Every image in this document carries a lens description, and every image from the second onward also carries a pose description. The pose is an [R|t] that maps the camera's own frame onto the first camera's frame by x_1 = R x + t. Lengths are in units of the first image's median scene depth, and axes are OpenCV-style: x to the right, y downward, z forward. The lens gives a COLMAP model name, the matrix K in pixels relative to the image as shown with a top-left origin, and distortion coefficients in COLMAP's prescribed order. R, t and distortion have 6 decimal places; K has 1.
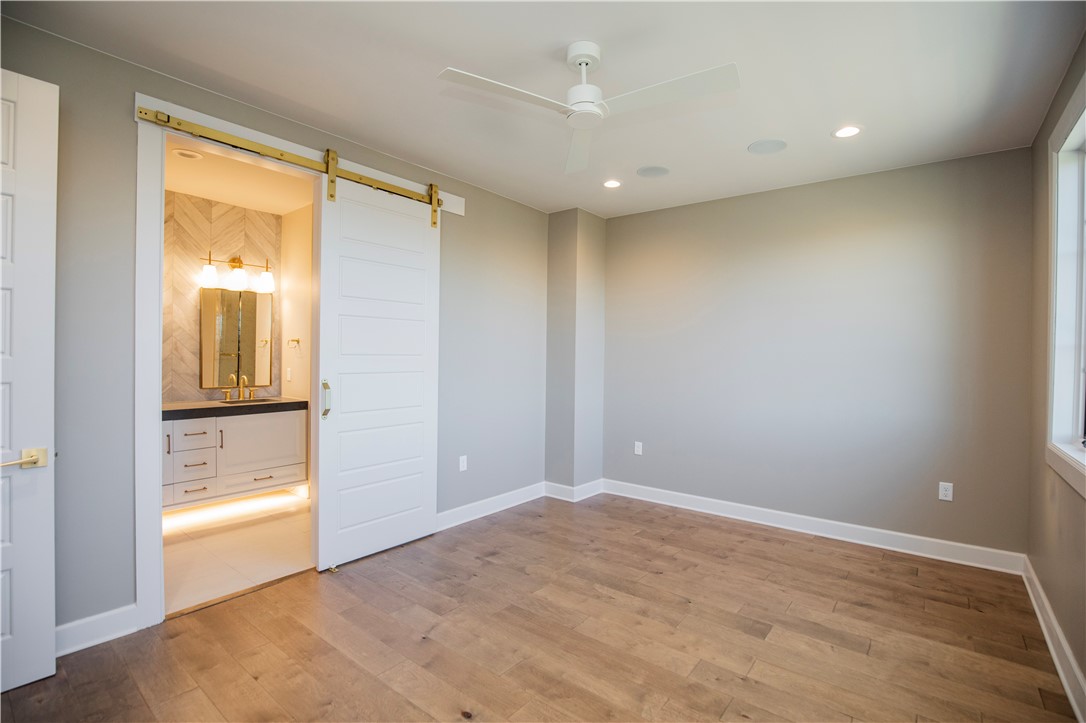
lens RADIAL K [[505.5, 0, 547.2], [0, 505.5, 357.7], [0, 0, 1]] dist [-0.027466, 0.000553]
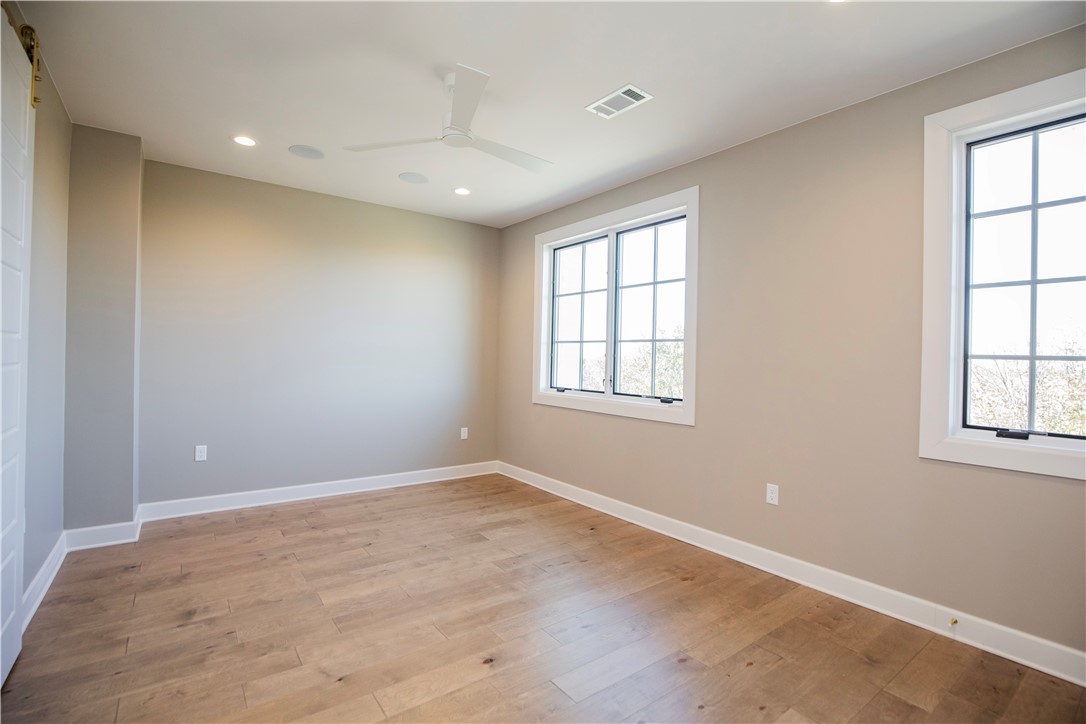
lens RADIAL K [[505.5, 0, 547.2], [0, 505.5, 358.2], [0, 0, 1]] dist [-0.027466, 0.000553]
pose [[0.262770, -0.010299, 0.964804, -0.712012], [-0.008278, 0.999882, 0.012928, 0.004659], [-0.964823, -0.011384, 0.262654, 0.335662]]
